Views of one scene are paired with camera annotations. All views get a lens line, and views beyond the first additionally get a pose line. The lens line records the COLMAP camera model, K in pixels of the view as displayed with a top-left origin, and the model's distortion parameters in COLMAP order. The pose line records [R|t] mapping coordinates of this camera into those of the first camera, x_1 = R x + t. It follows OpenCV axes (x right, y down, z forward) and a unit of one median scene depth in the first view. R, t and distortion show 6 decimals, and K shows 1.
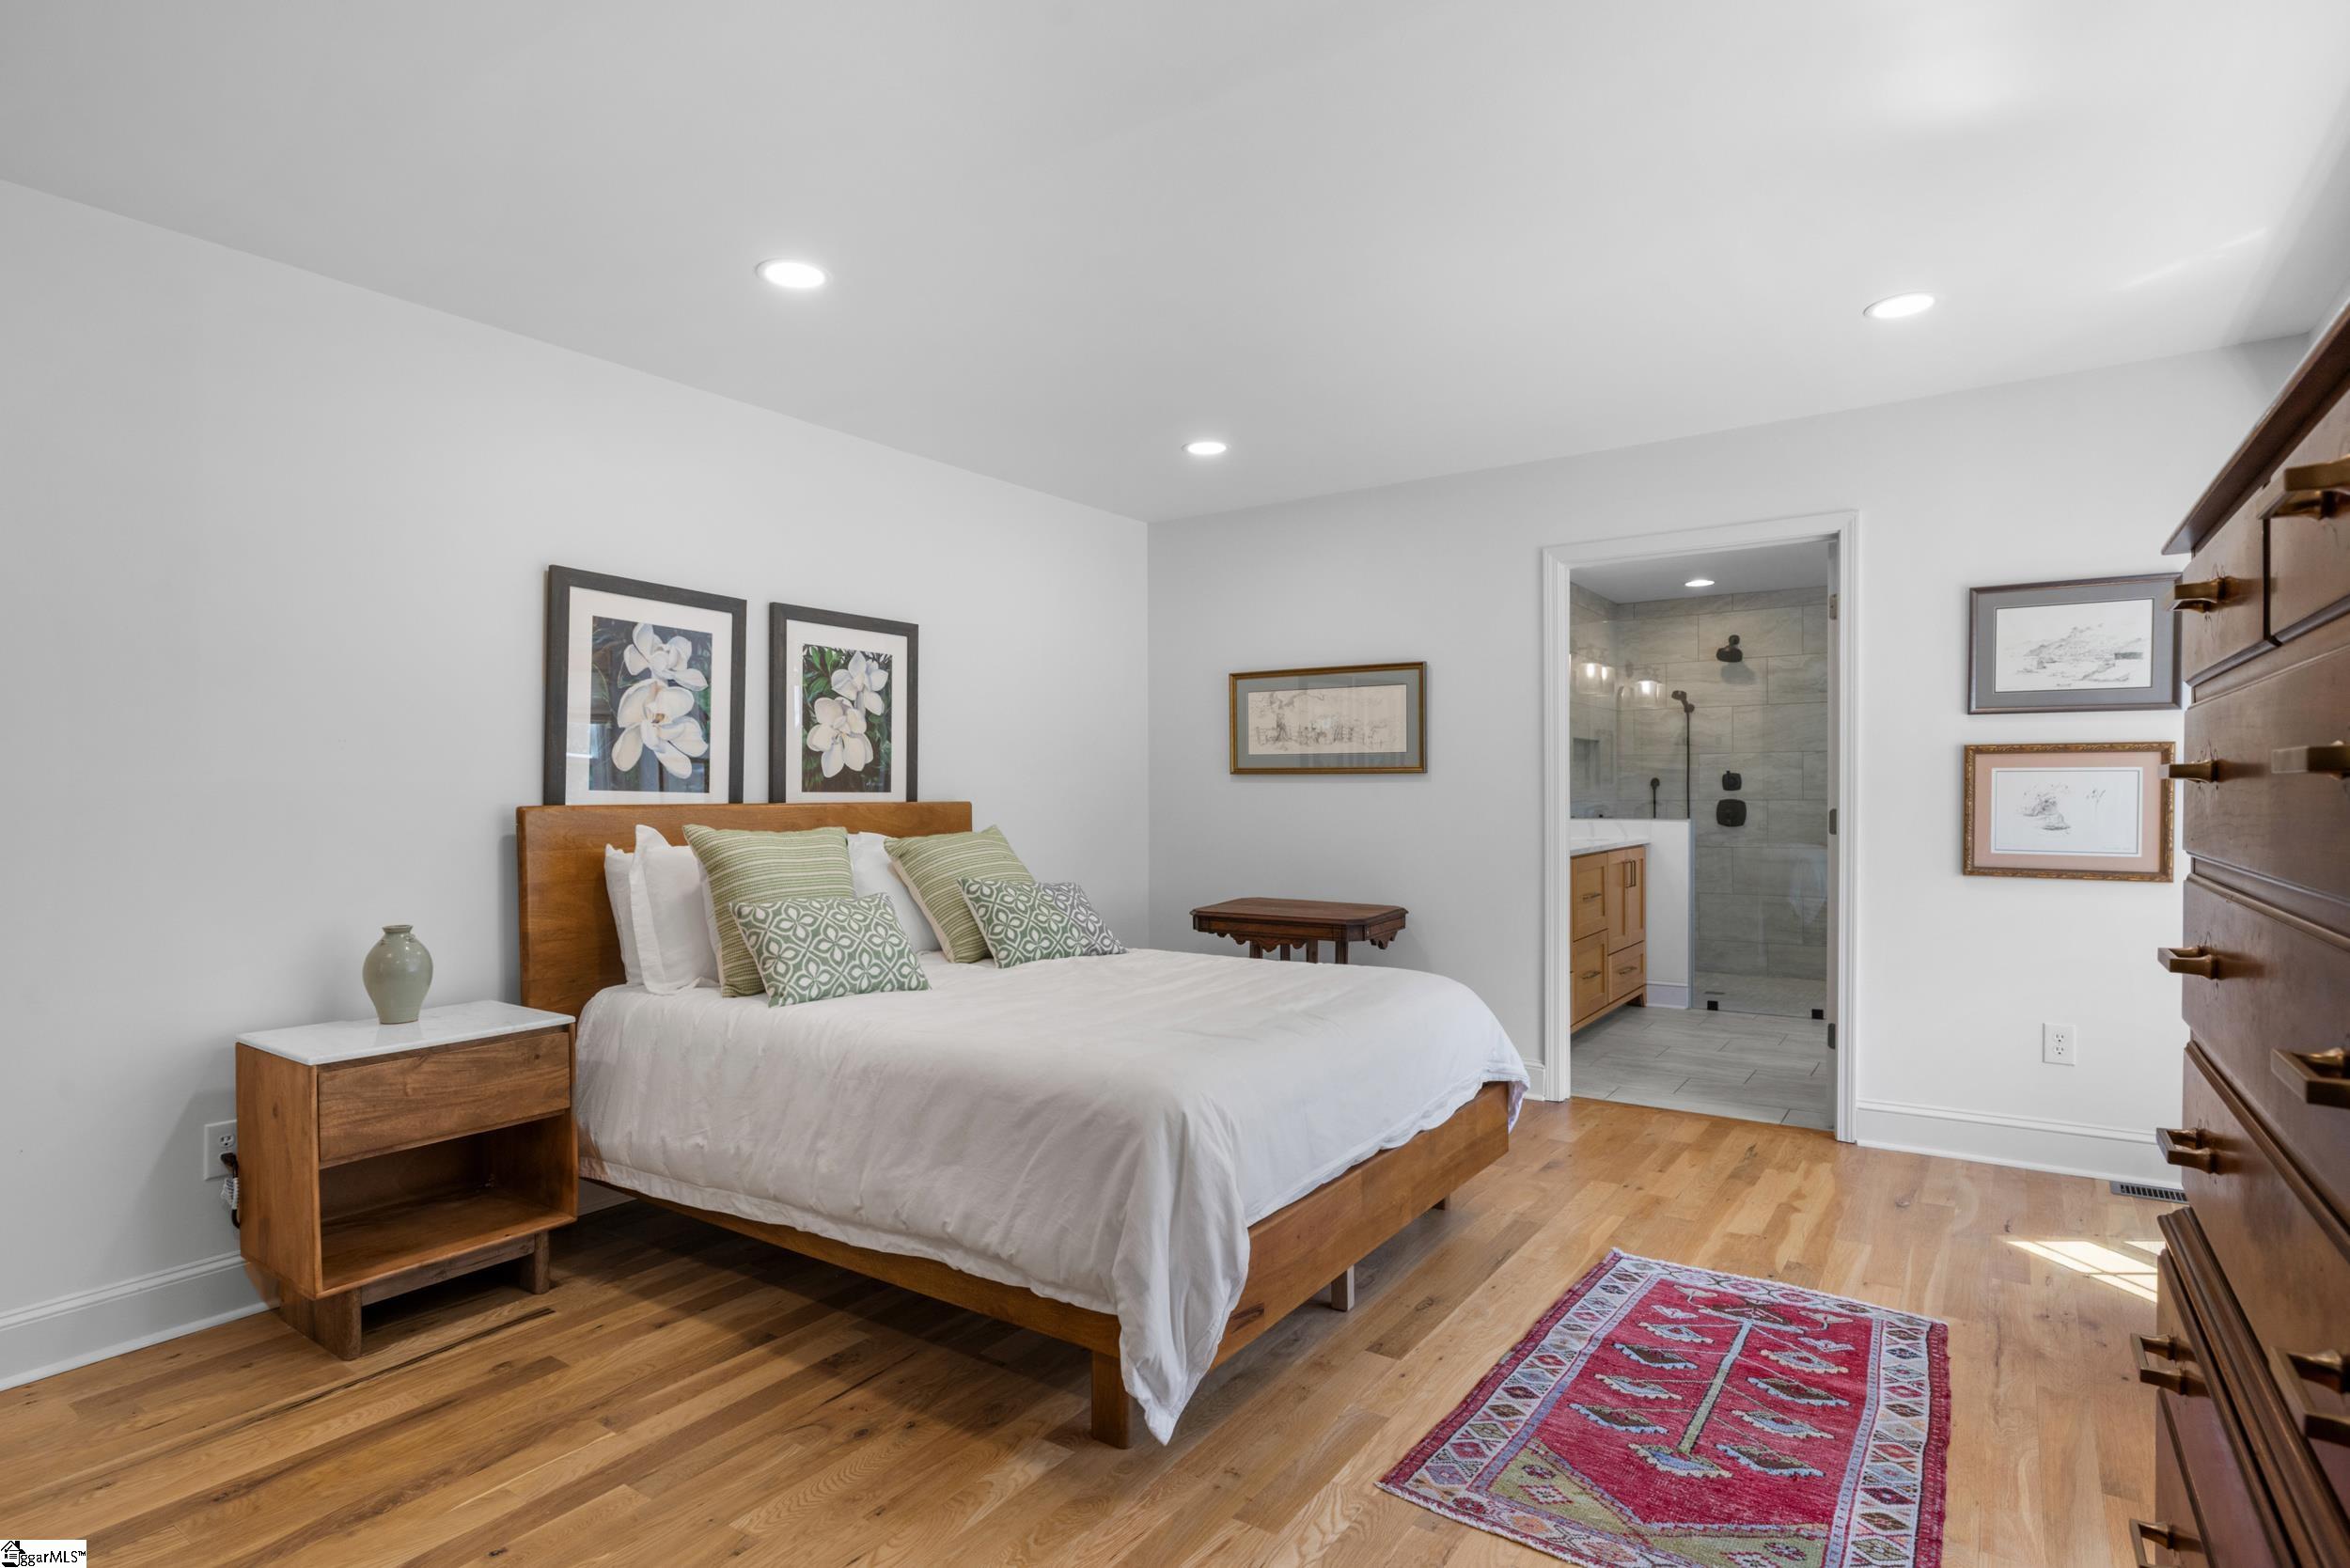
lens RADIAL K [[1218.3, 0, 1127.4], [0, 1218.3, 809.4], [0, 0, 1]] dist [-0.007455, 0.000250]
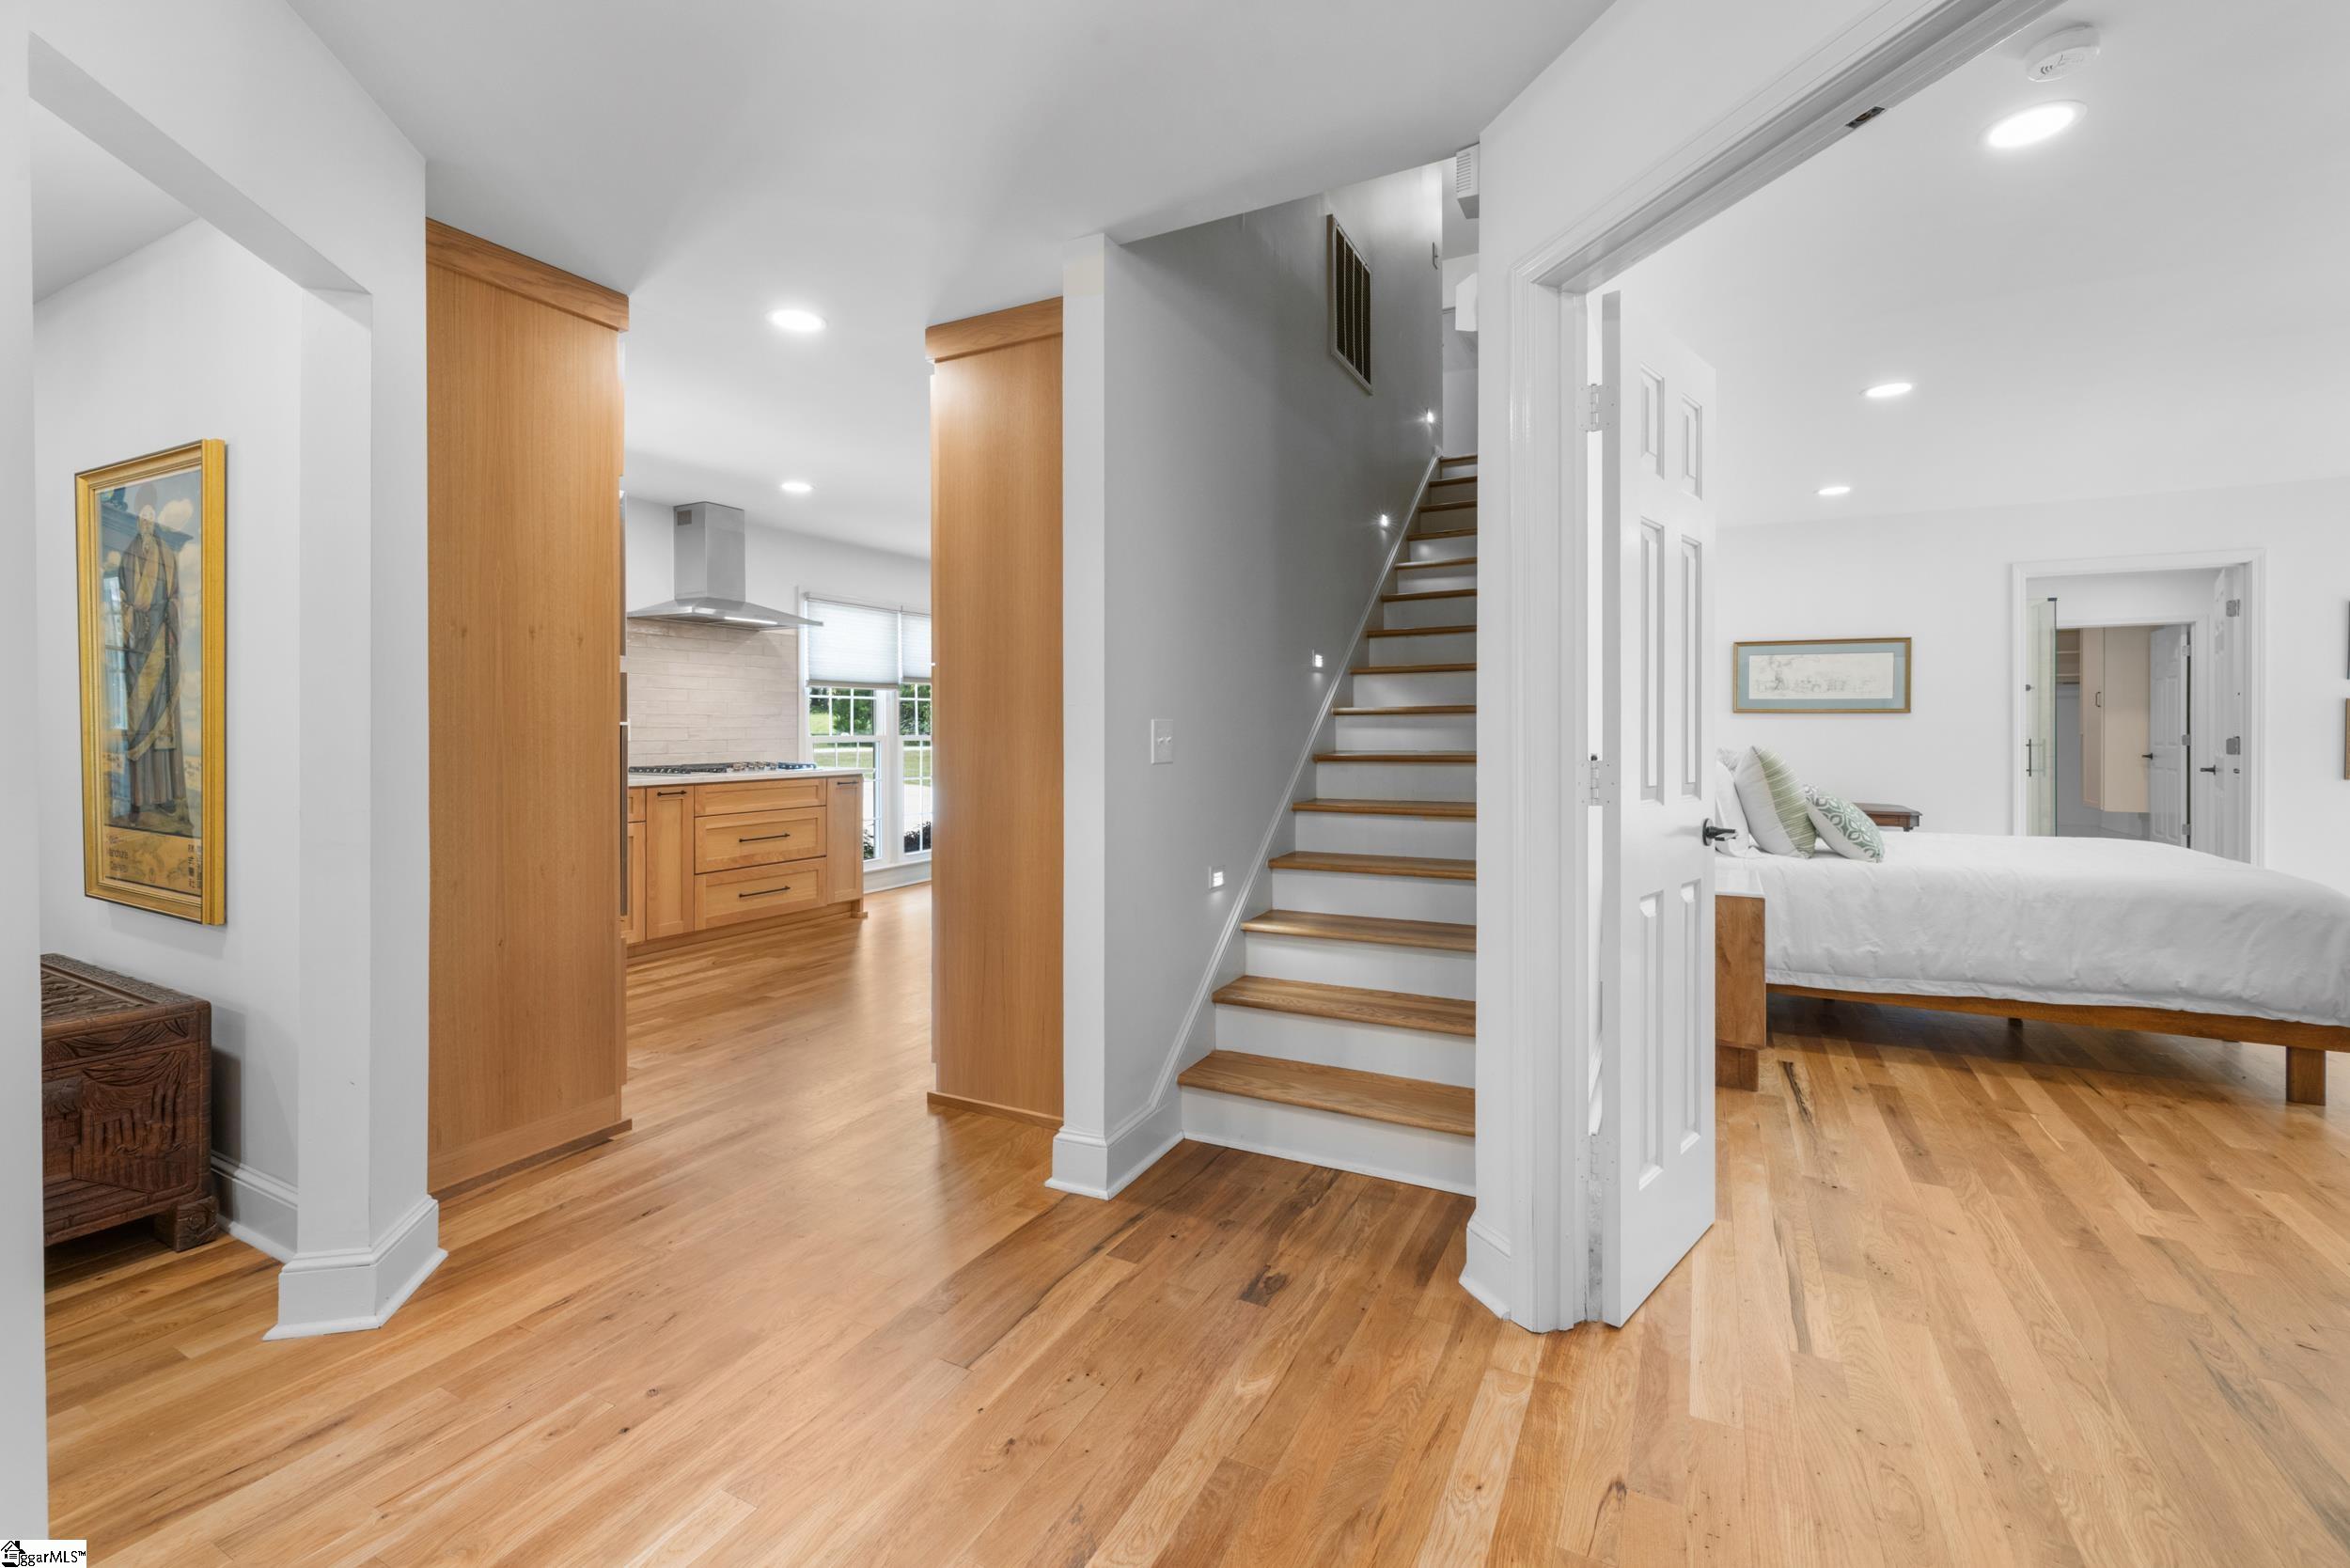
lens RADIAL K [[1010.7, 0, 1177.7], [0, 1010.7, 733.3], [0, 0, 1]] dist [-0.001400, 0.000223]
pose [[0.990653, 0.003569, 0.136360, -0.743041], [-0.002768, 0.999978, -0.006063, 0.004425], [-0.136379, 0.005629, 0.990641, -0.083729]]
